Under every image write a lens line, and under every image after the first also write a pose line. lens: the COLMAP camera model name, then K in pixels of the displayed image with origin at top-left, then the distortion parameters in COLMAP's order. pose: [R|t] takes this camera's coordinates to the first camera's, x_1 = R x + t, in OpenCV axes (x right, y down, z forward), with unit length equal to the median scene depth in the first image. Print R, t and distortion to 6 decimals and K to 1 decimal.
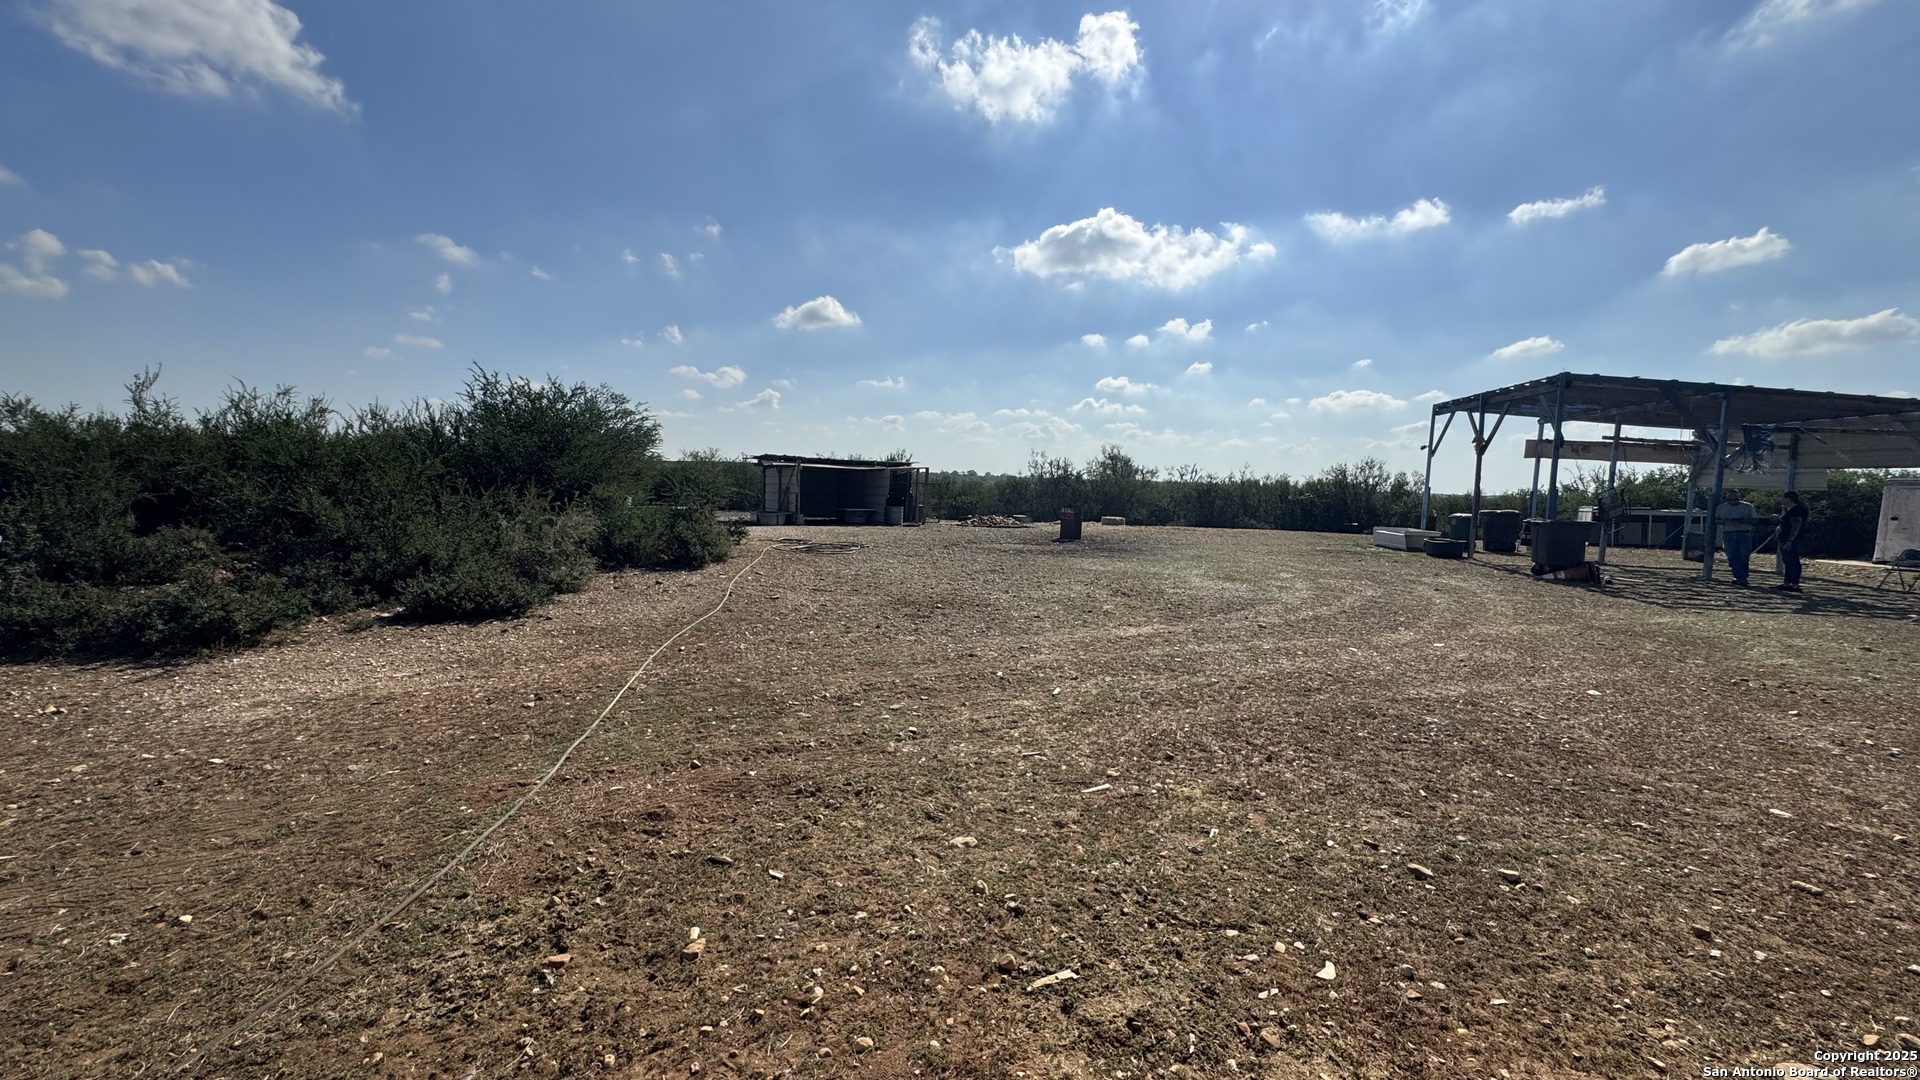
lens RADIAL K [[783.4, 0, 960.0], [0, 783.4, 540.0], [0, 0, 1]] dist [-0.000538, -0.000039]
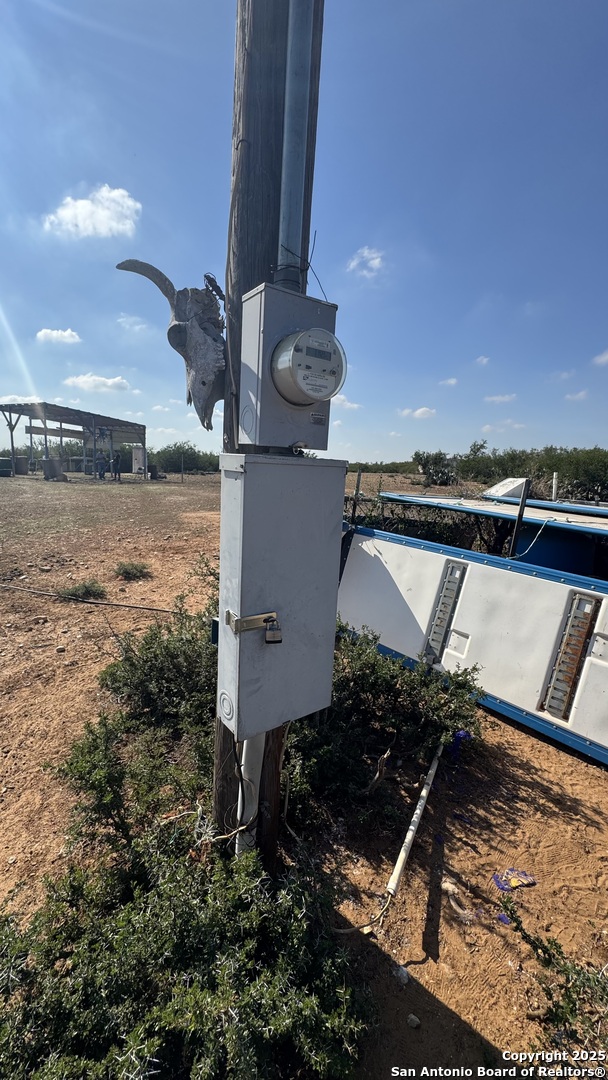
lens RADIAL K [[440.7, 0, 304.0], [0, 440.7, 540.0], [0, 0, 1]] dist [-0.000538, -0.000039]
pose [[0.322164, -0.169125, 0.931454, -0.341227], [0.034482, 0.985356, 0.166986, 0.021302], [-0.946056, -0.021678, 0.323278, -0.260607]]
